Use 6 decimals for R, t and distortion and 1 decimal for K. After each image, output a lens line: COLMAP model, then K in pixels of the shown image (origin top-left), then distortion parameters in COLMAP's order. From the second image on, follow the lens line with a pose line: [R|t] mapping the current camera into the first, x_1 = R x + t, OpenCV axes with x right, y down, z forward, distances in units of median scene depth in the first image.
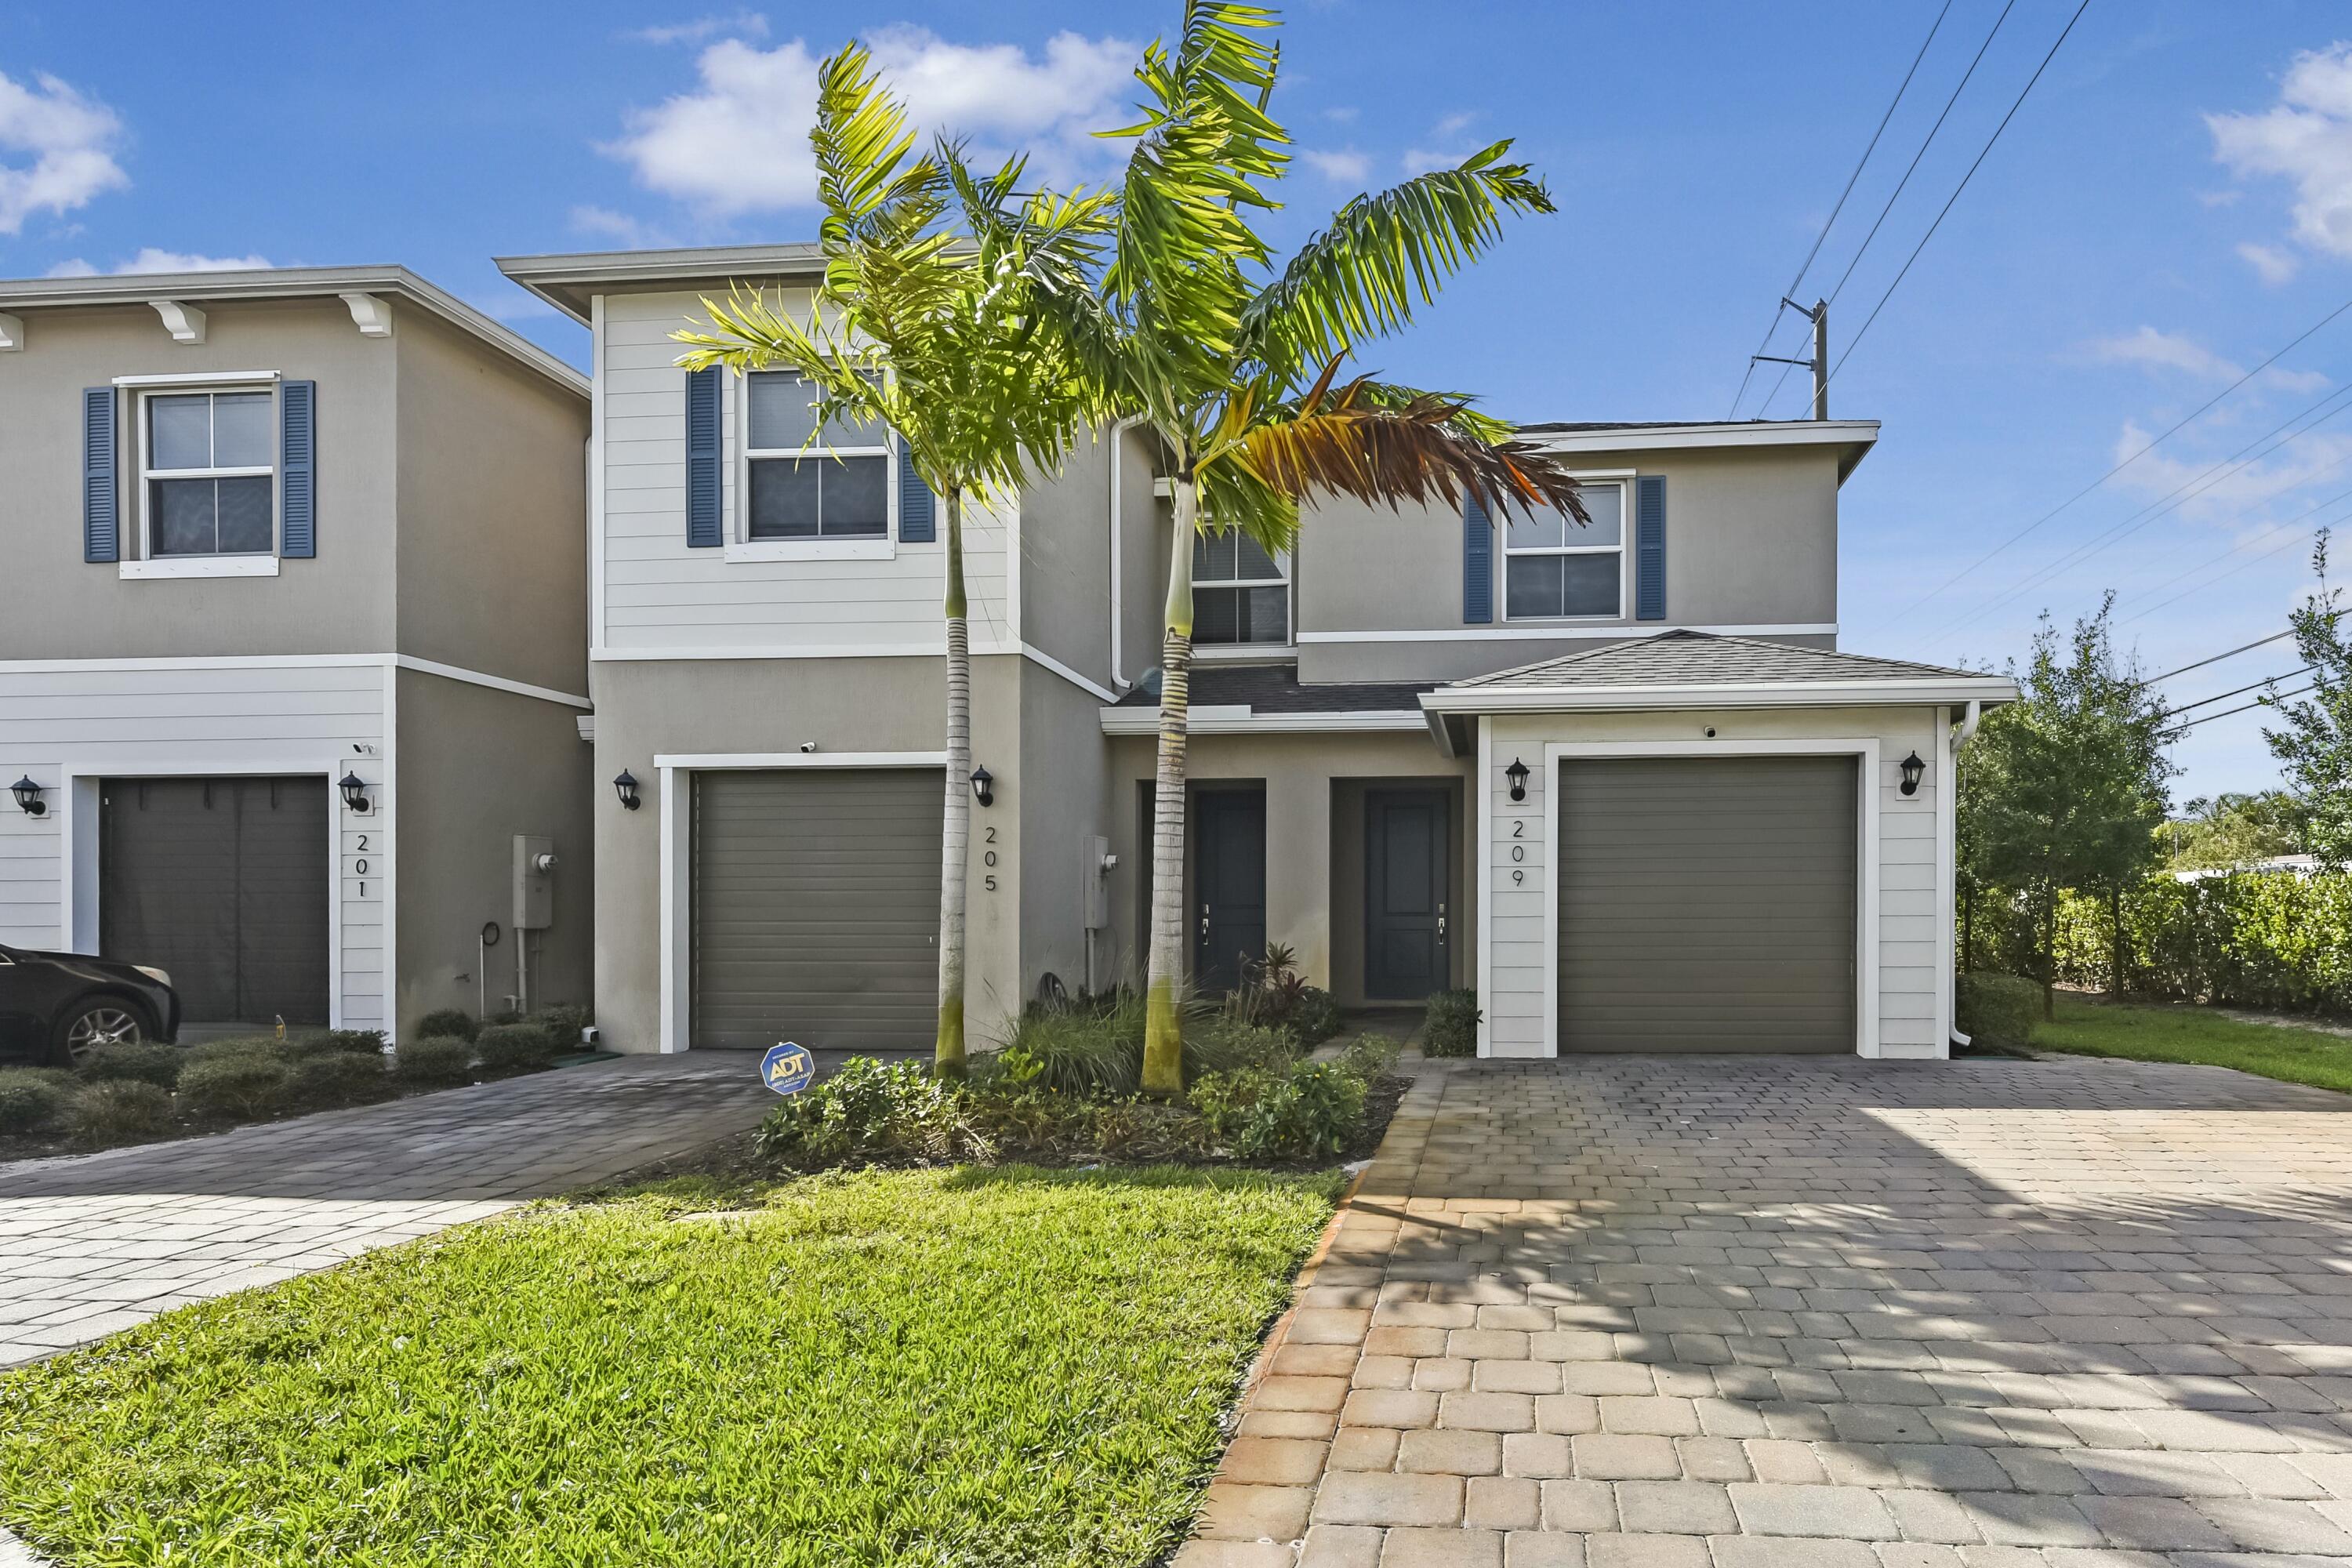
lens RADIAL K [[1272.6, 0, 1361.8], [0, 1272.6, 919.6], [0, 0, 1]] dist [-0.000734, 0.002890]
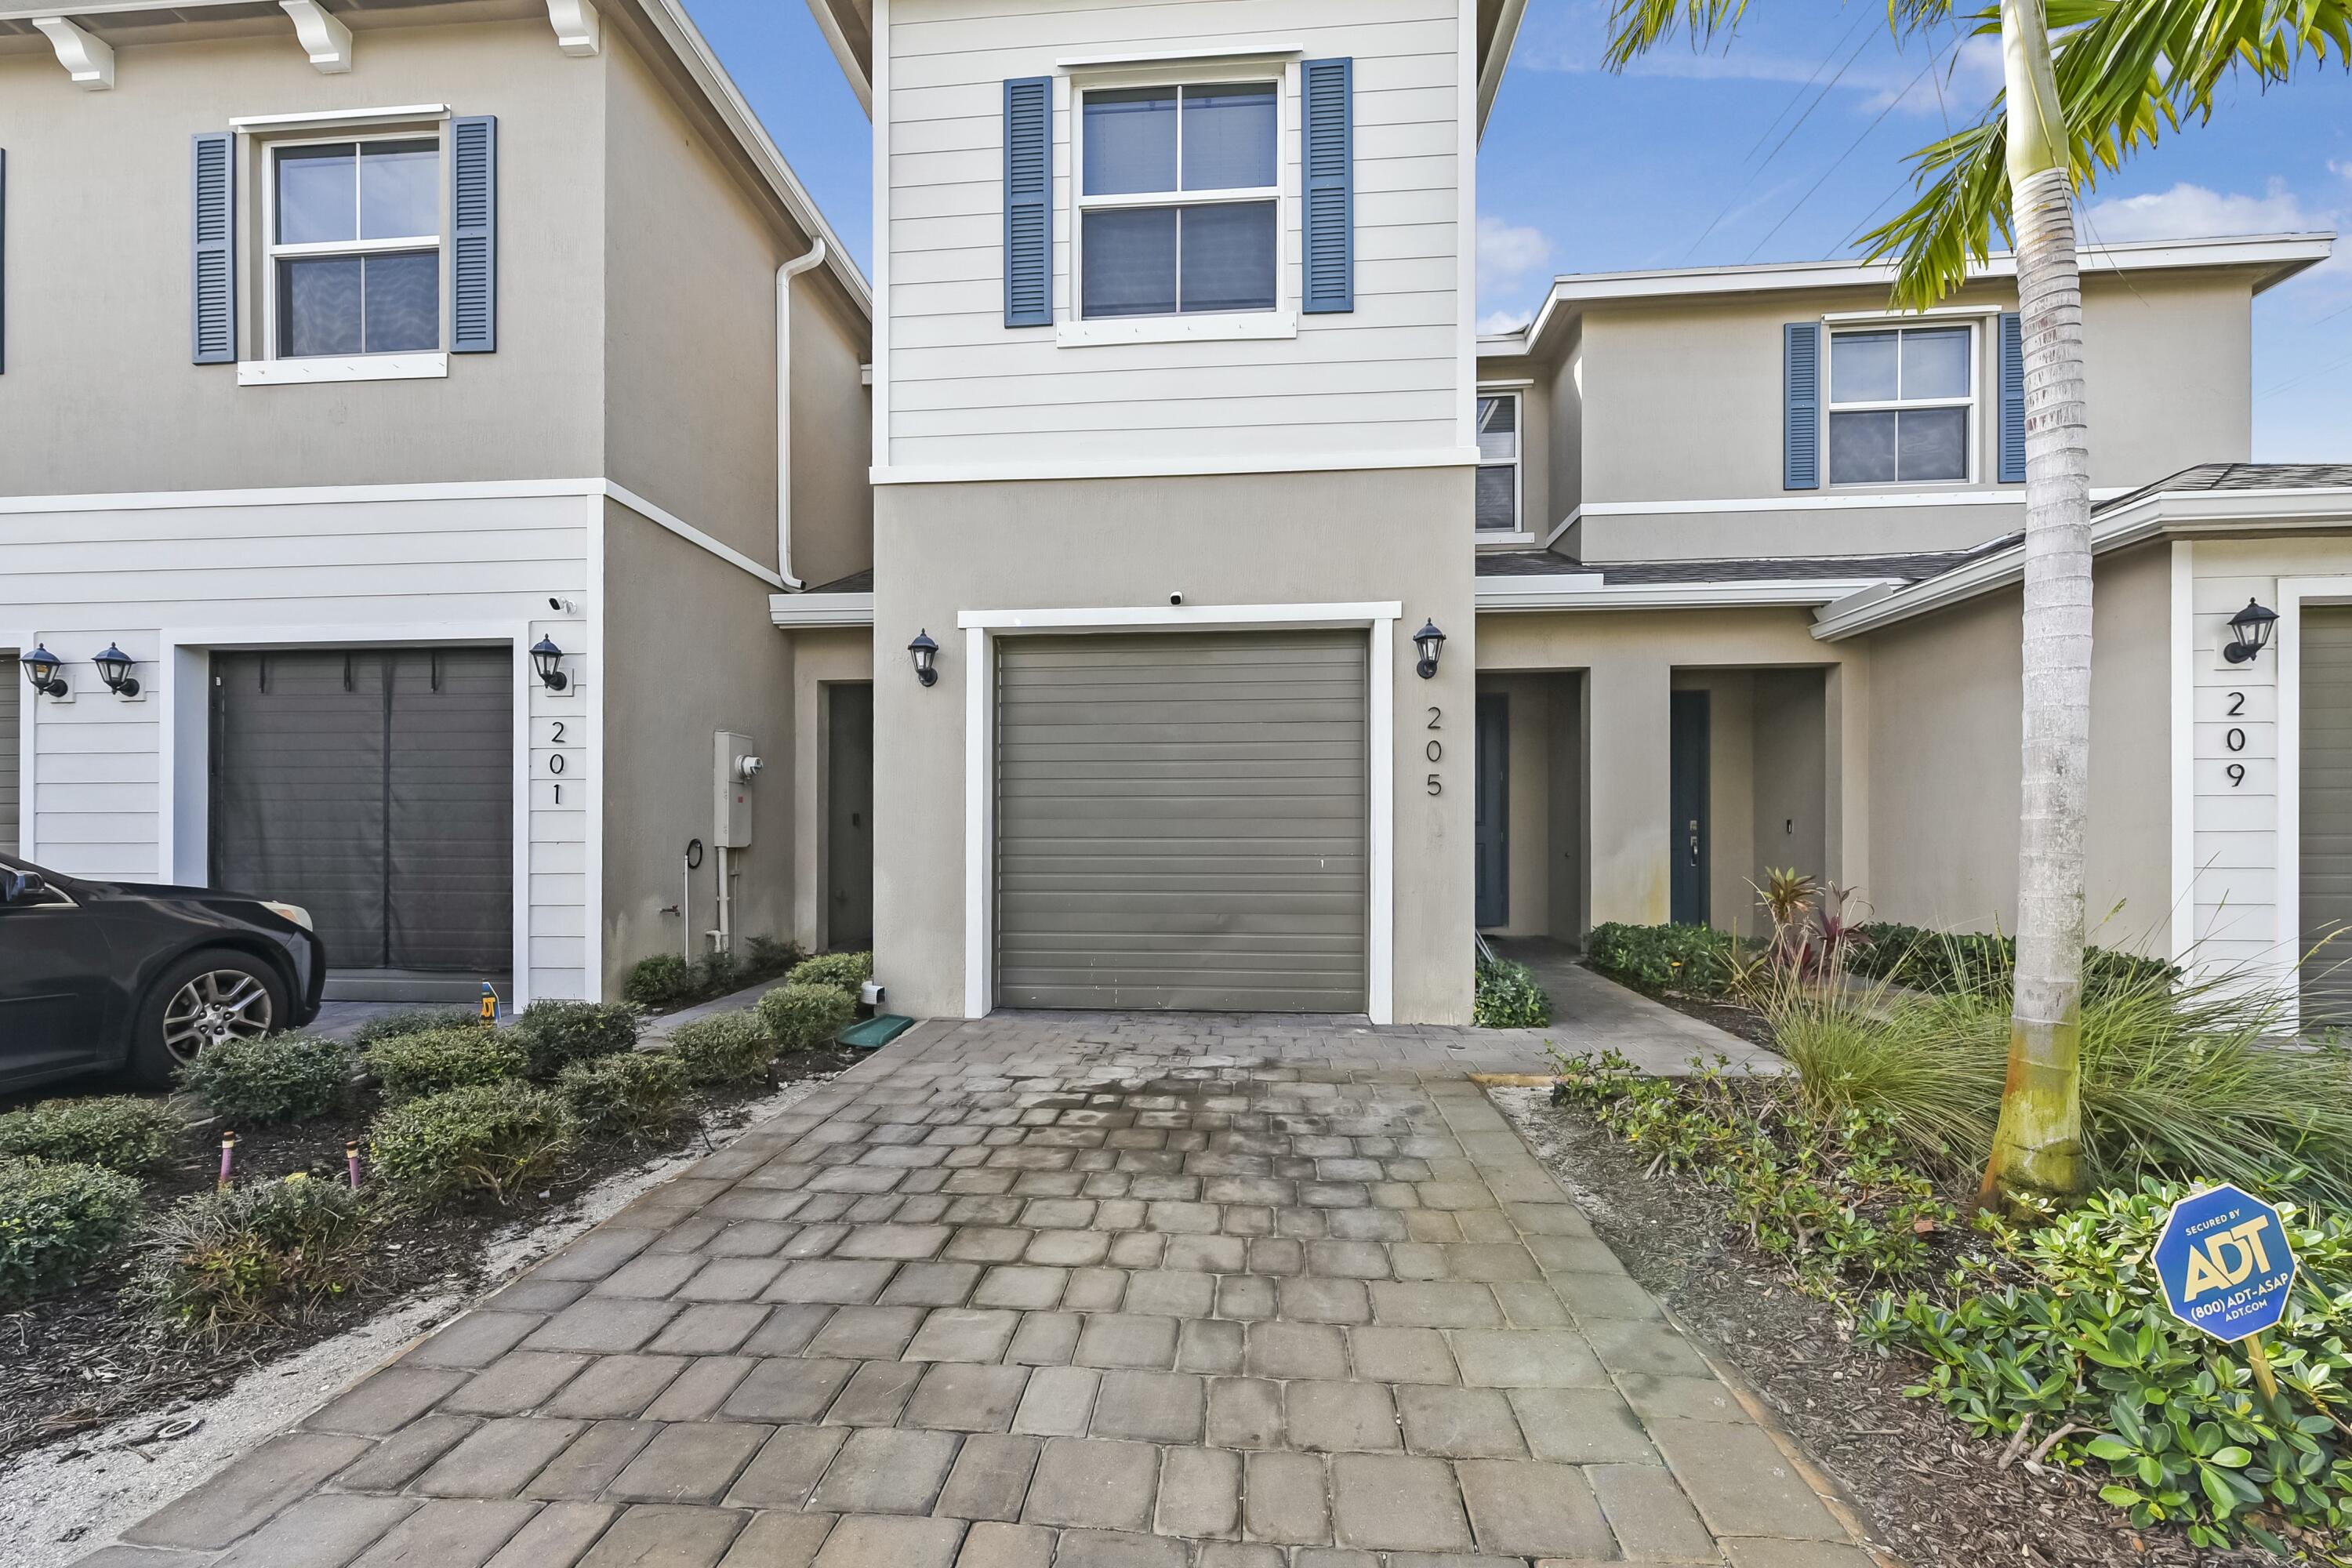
lens RADIAL K [[980.7, 0, 1146.3], [0, 980.7, 833.8], [0, 0, 1]] dist [0.007193, -0.000413]
pose [[0.999911, 0.000867, -0.013332, -0.431198], [-0.000956, 0.999977, -0.006648, 0.002767], [0.013326, 0.006660, 0.999889, 0.427557]]
